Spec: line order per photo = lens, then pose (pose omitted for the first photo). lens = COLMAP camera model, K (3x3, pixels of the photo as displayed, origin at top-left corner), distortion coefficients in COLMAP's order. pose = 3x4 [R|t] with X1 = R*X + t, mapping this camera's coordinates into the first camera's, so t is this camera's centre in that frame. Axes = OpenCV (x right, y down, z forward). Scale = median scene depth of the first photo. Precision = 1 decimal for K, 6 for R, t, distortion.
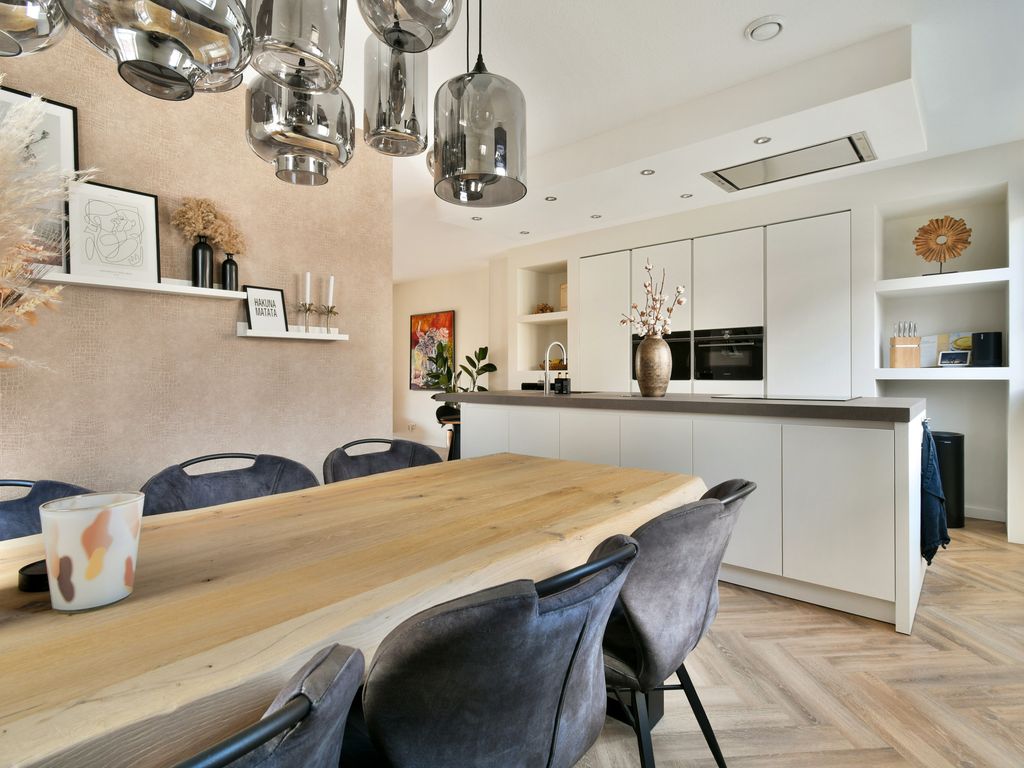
lens RADIAL K [[518.2, 0, 512.0], [0, 518.2, 384.0], [0, 0, 1]] dist [0.003407, 0.000274]
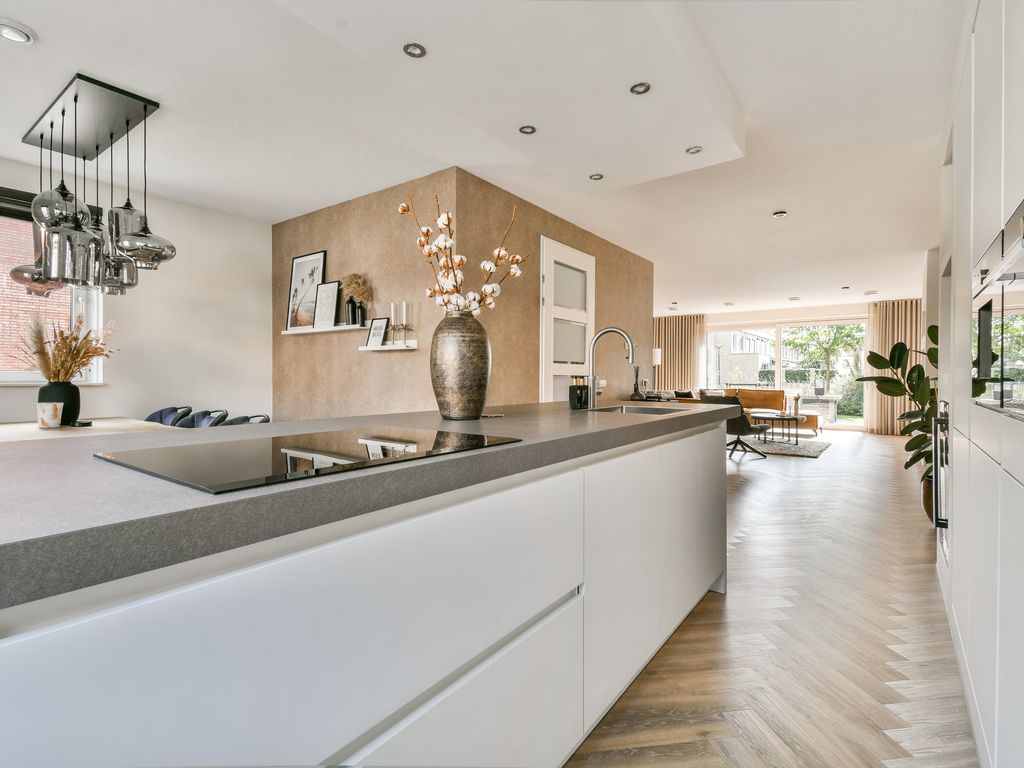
lens RADIAL K [[518.2, 0, 512.0], [0, 518.2, 384.0], [0, 0, 1]] dist [0.003407, 0.000274]
pose [[0.086651, 0.016050, -0.996109, 1.054410], [-0.026086, 0.999564, 0.013836, -0.018529], [0.995897, 0.024785, 0.087032, 1.184709]]
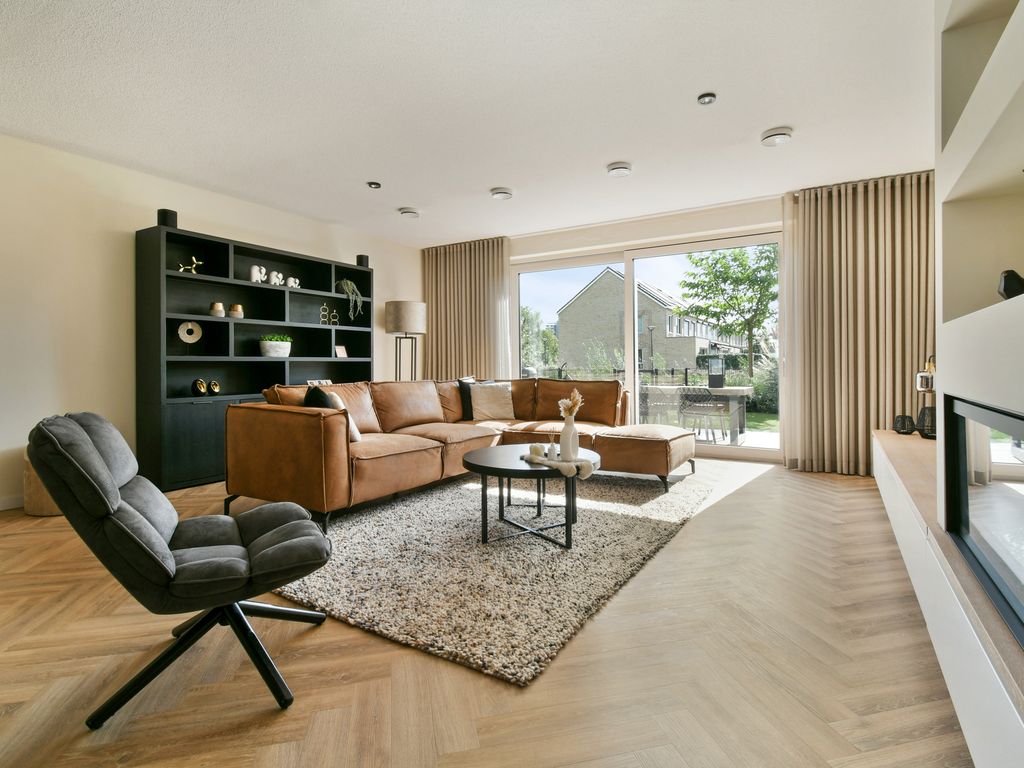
lens RADIAL K [[532.3, 0, 519.1], [0, 532.3, 362.3], [0, 0, 1]] dist [-0.003323, -0.002004]
pose [[0.174873, -0.005361, -0.984576, -0.900655], [-0.020963, 0.999738, -0.009167, -0.008654], [0.984368, 0.022243, 0.174715, 2.932467]]
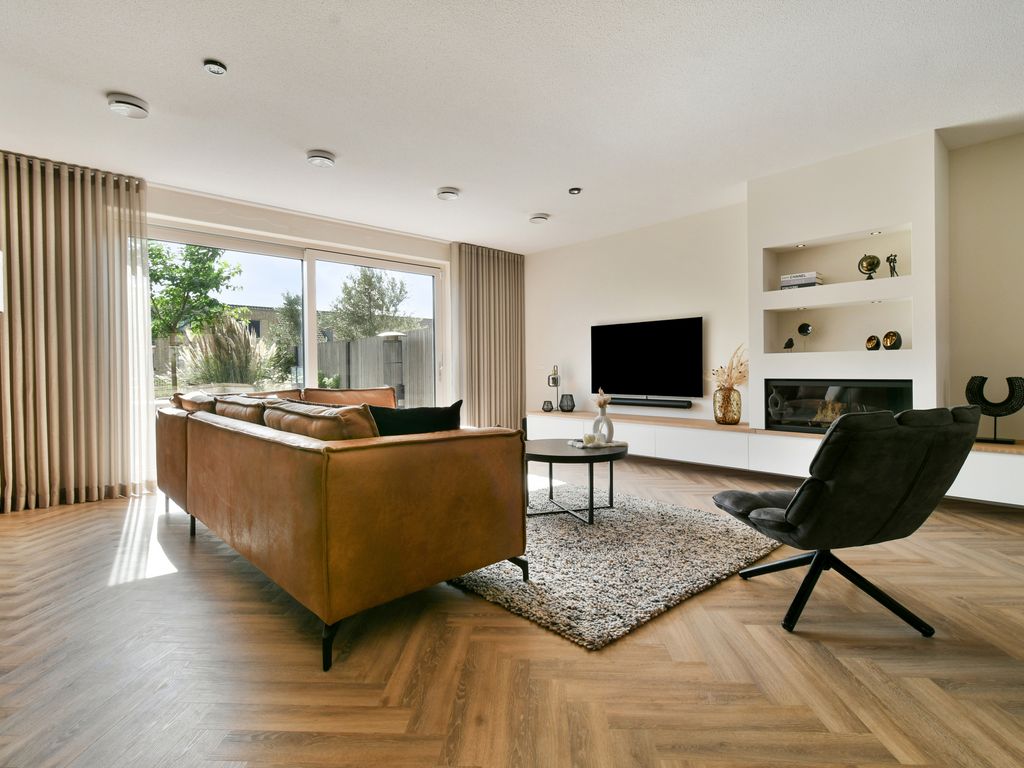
lens RADIAL K [[518.2, 0, 512.0], [0, 518.2, 384.0], [0, 0, 1]] dist [0.003407, 0.000274]
pose [[0.994752, 0.002884, -0.102273, -2.086734], [-0.001965, 0.999957, 0.009081, 0.001781], [0.102295, -0.008832, 0.994715, 1.751064]]
